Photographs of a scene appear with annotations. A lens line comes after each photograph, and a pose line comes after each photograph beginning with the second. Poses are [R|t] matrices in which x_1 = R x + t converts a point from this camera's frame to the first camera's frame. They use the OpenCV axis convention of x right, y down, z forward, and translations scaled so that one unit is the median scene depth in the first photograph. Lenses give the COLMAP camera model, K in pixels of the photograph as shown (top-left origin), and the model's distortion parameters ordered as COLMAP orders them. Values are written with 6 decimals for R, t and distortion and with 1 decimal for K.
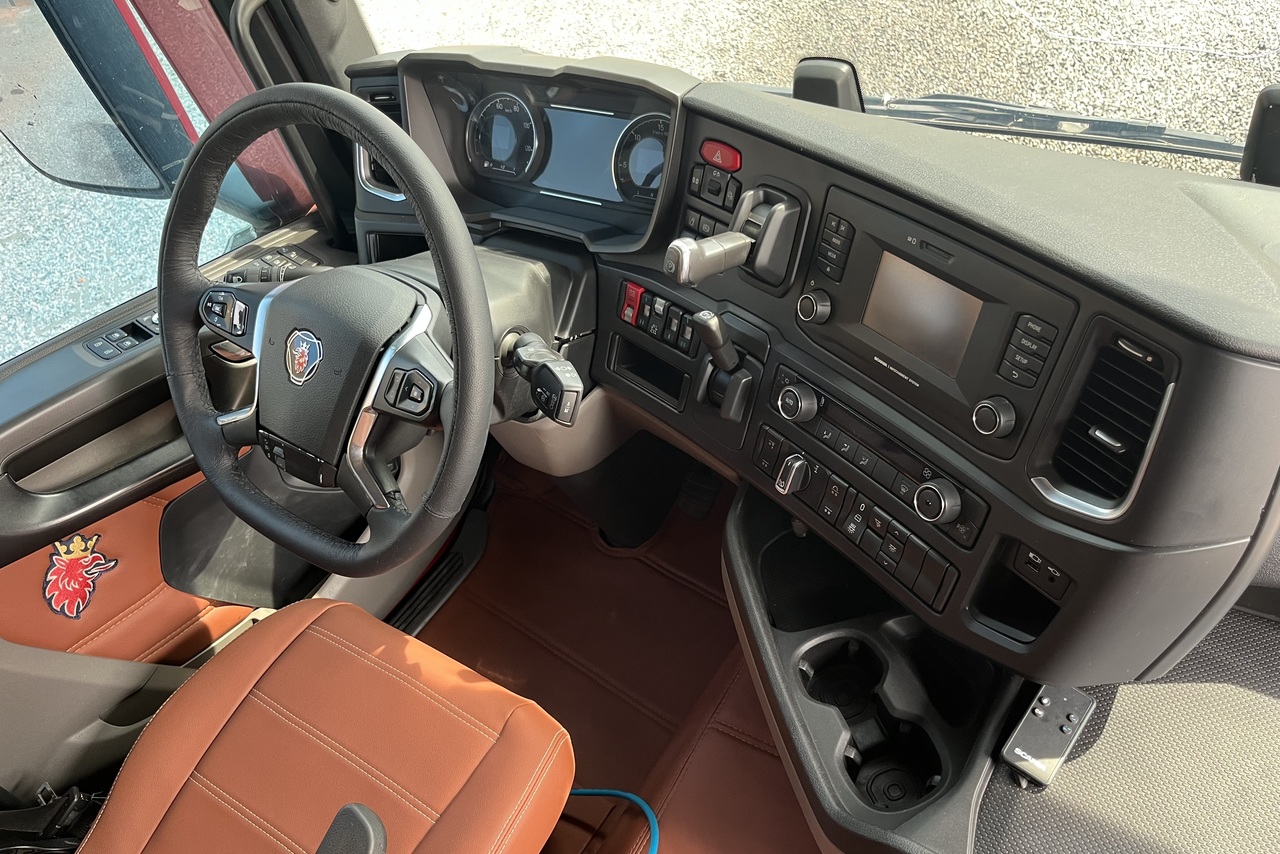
lens RADIAL K [[963.8, 0, 645.5], [0, 963.8, 422.9], [0, 0, 1]] dist [0.081245, -0.117542]
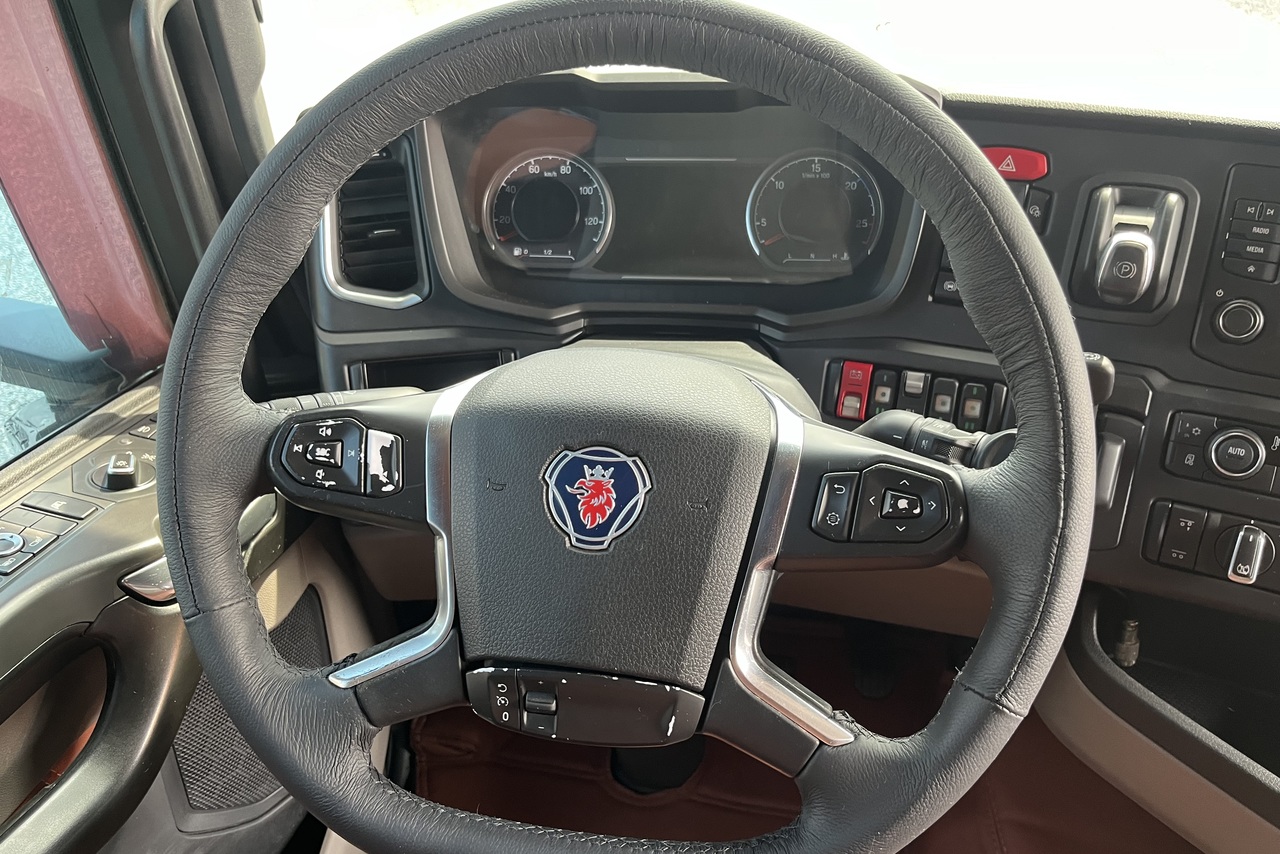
lens RADIAL K [[963.8, 0, 645.5], [0, 963.8, 422.9], [0, 0, 1]] dist [0.081245, -0.117542]
pose [[0.880765, -0.111657, 0.460202, -0.527060], [0.216007, 0.959544, -0.180599, -0.005899], [-0.421419, 0.258472, 0.869251, 0.498579]]
